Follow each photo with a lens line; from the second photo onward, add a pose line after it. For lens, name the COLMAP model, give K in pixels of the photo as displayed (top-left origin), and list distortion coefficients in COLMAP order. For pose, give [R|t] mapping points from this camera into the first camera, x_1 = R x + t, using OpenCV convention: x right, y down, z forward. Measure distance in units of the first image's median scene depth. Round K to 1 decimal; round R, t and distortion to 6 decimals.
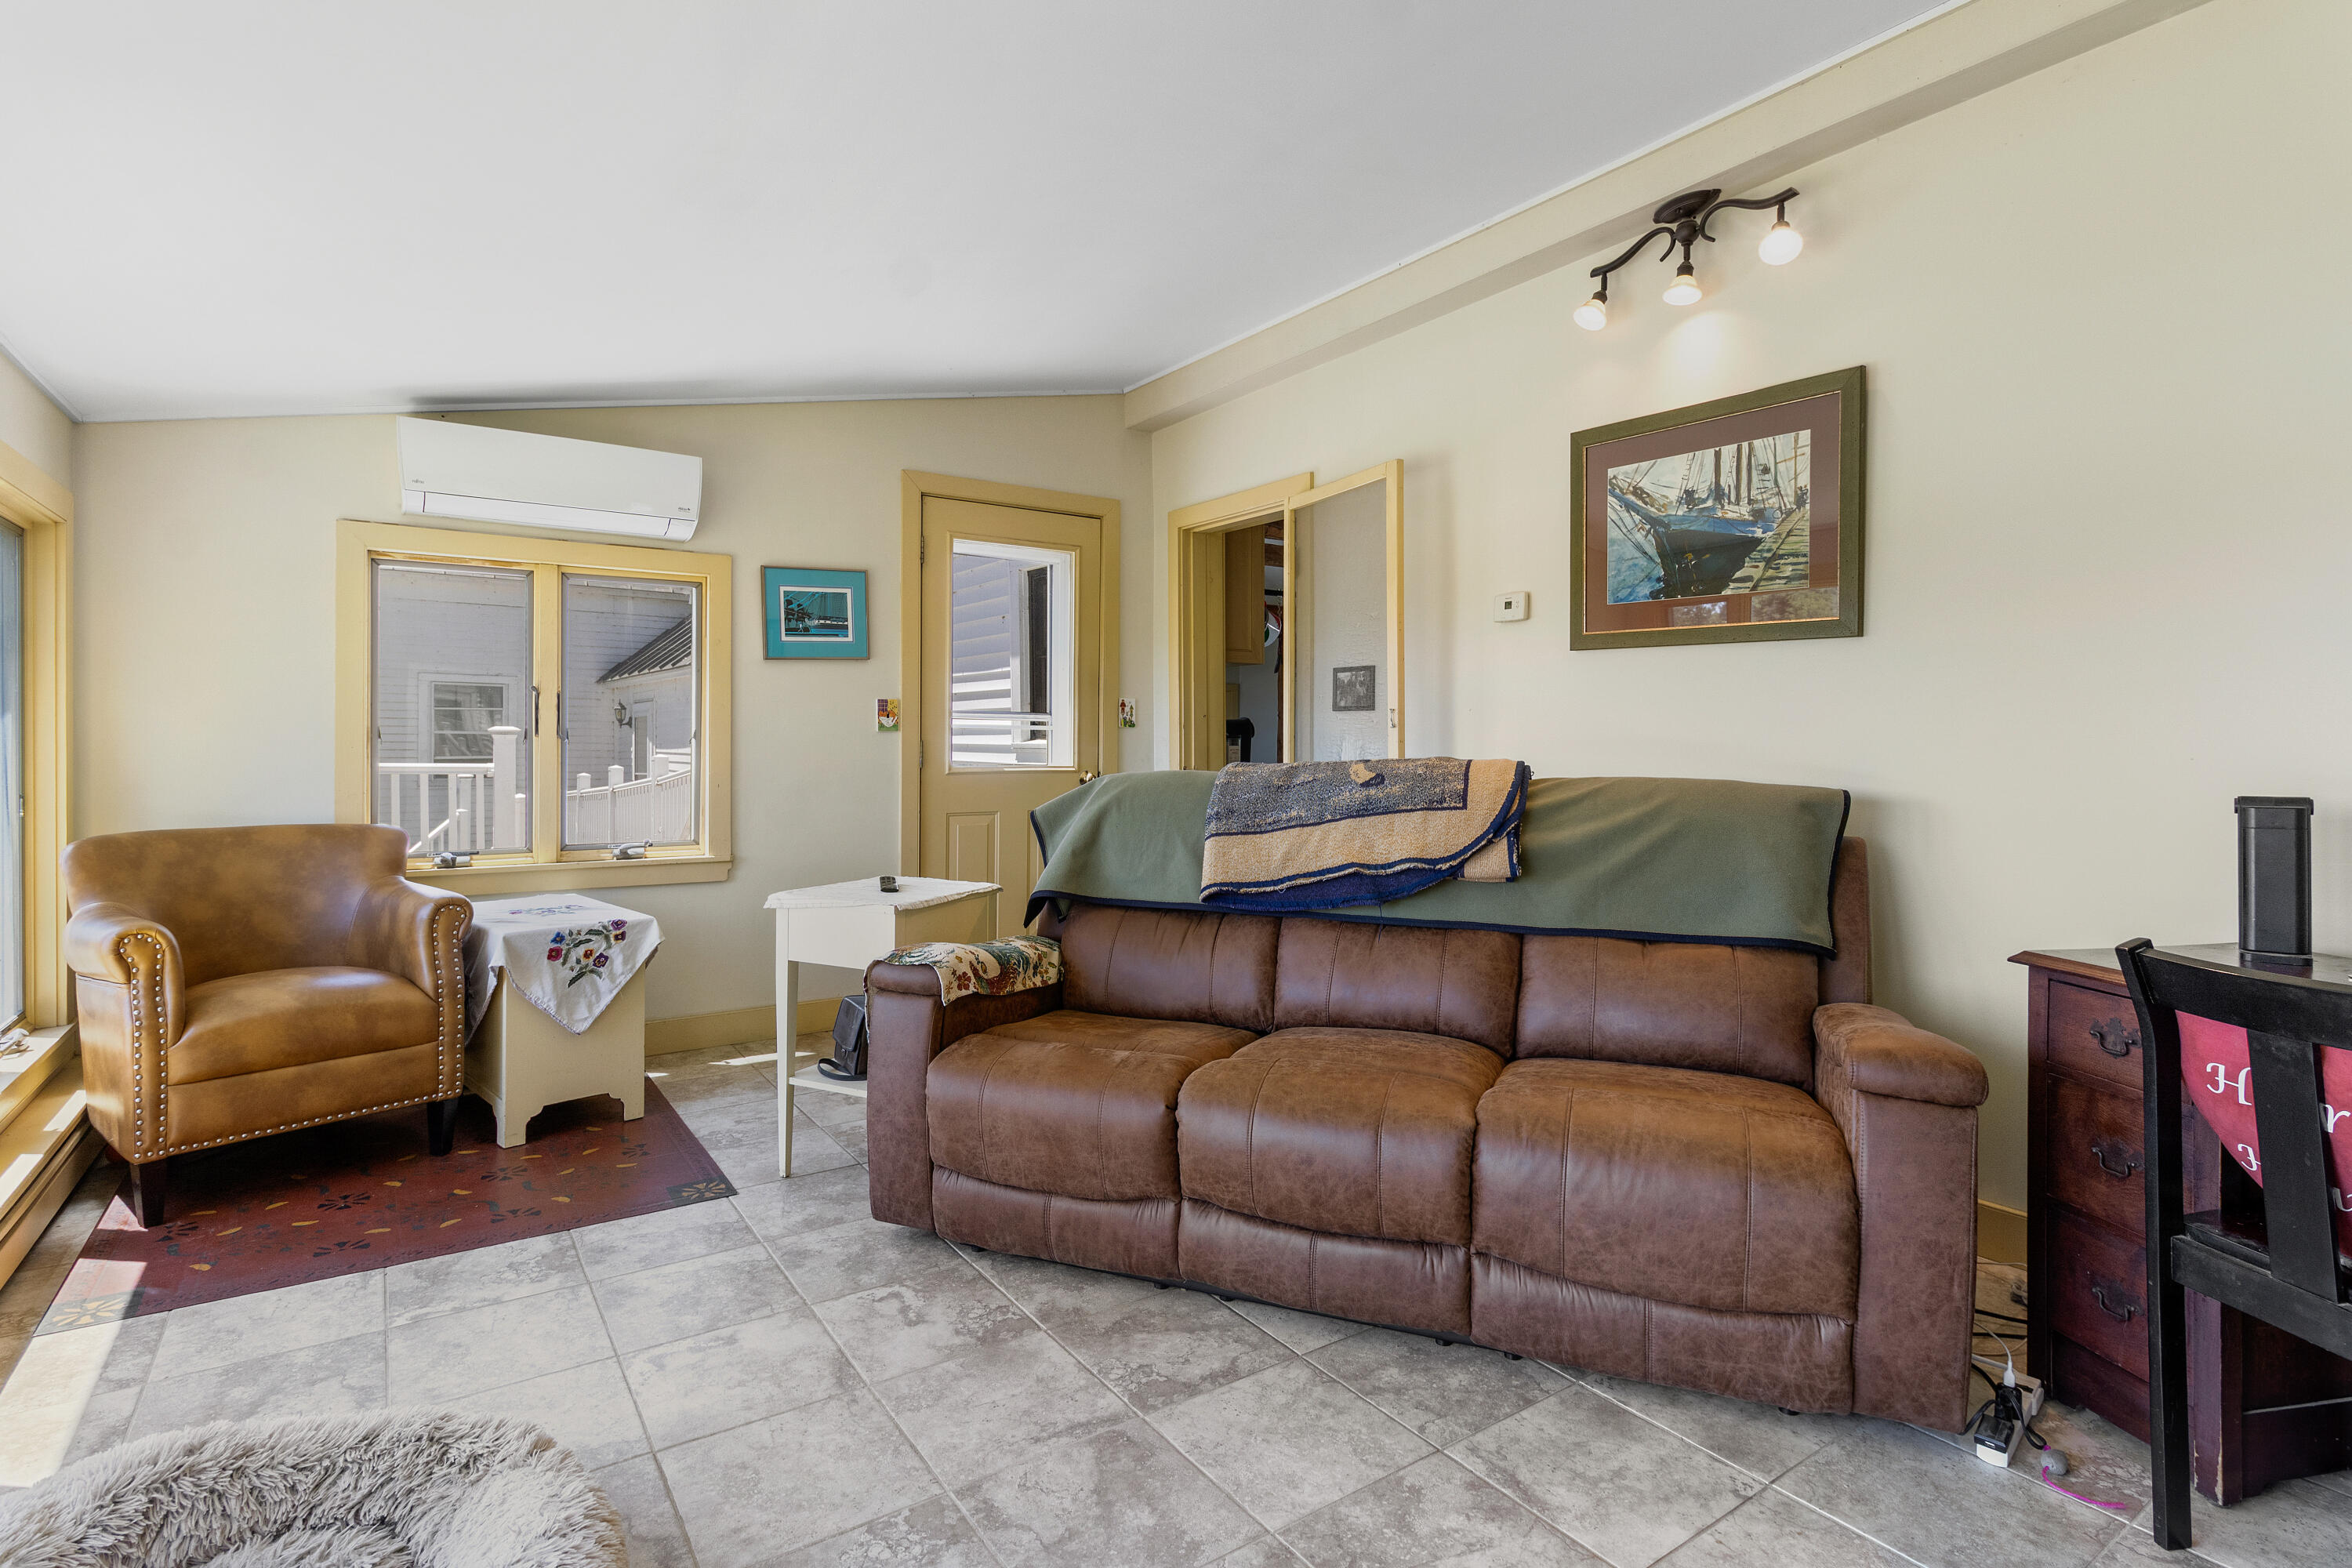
lens RADIAL K [[1176.4, 0, 1210.5], [0, 1176.4, 746.8], [0, 0, 1]] dist [-0.013524, -0.000811]
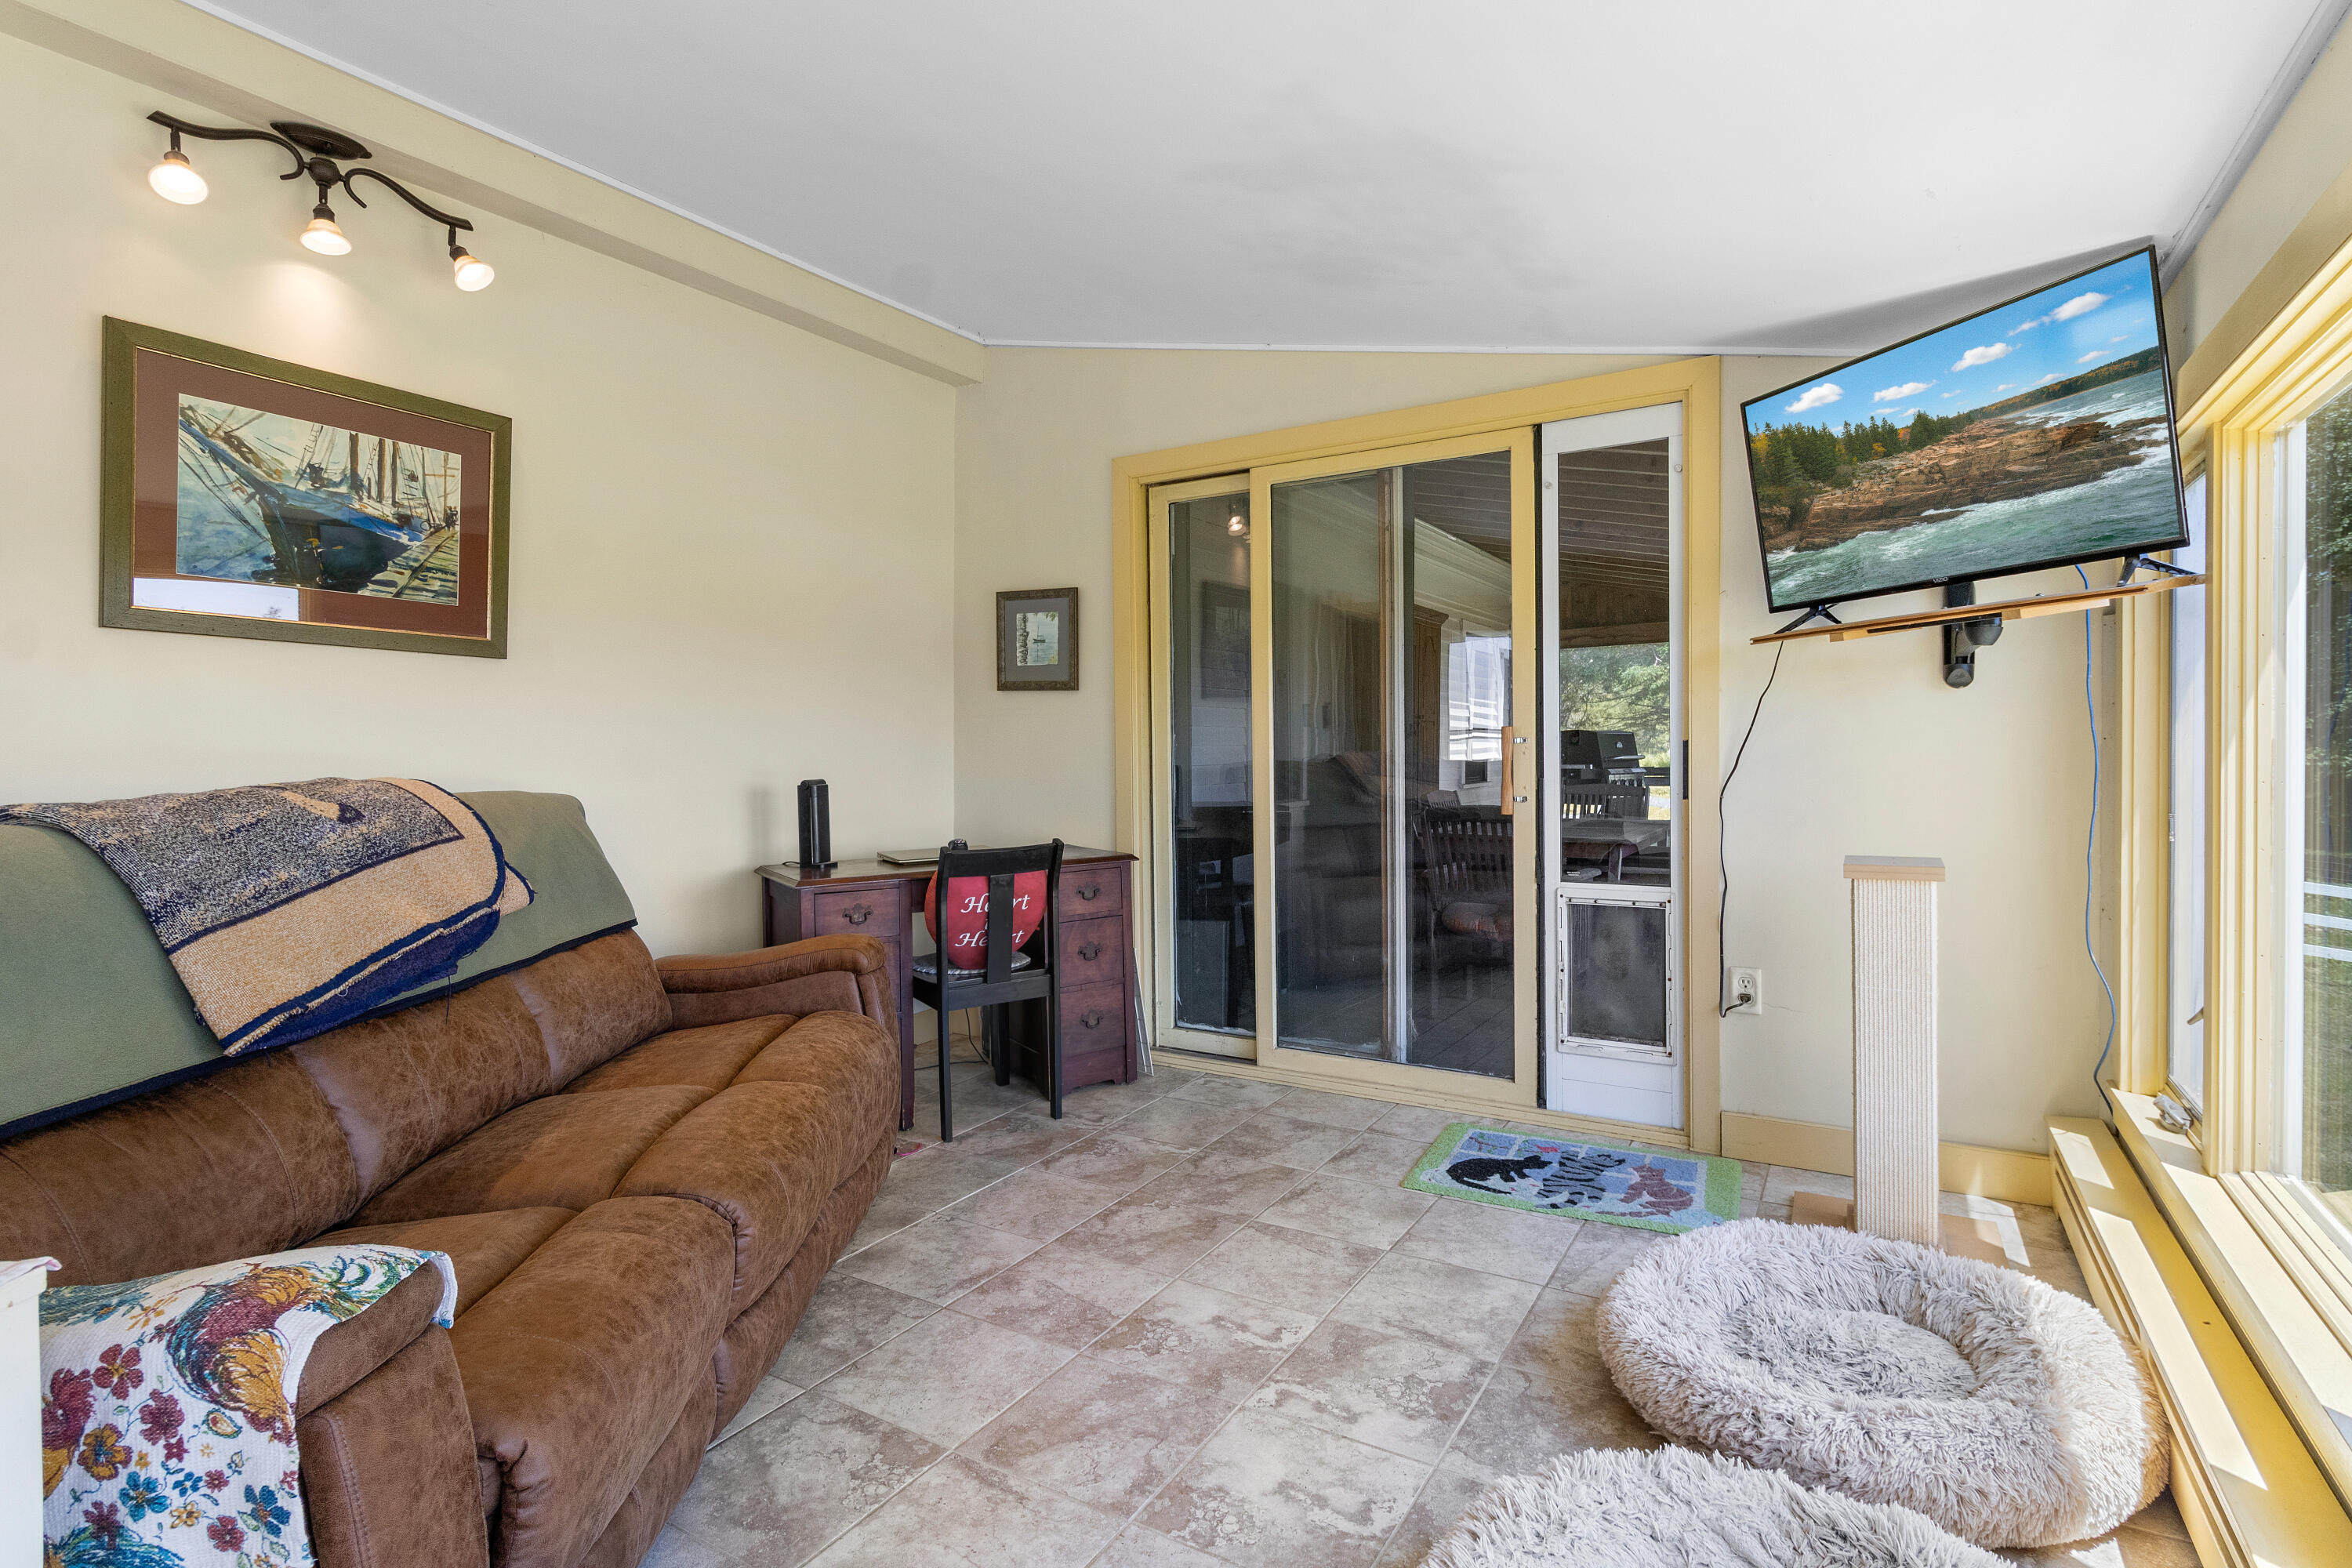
lens RADIAL K [[1176.4, 0, 1175.9], [0, 1176.4, 761.0], [0, 0, 1]] dist [-0.013524, -0.000811]
pose [[-0.413558, -0.012181, 0.910396, -0.680278], [0.010295, 0.999784, 0.018054, -0.009751], [-0.910420, 0.016839, -0.413343, 0.822916]]
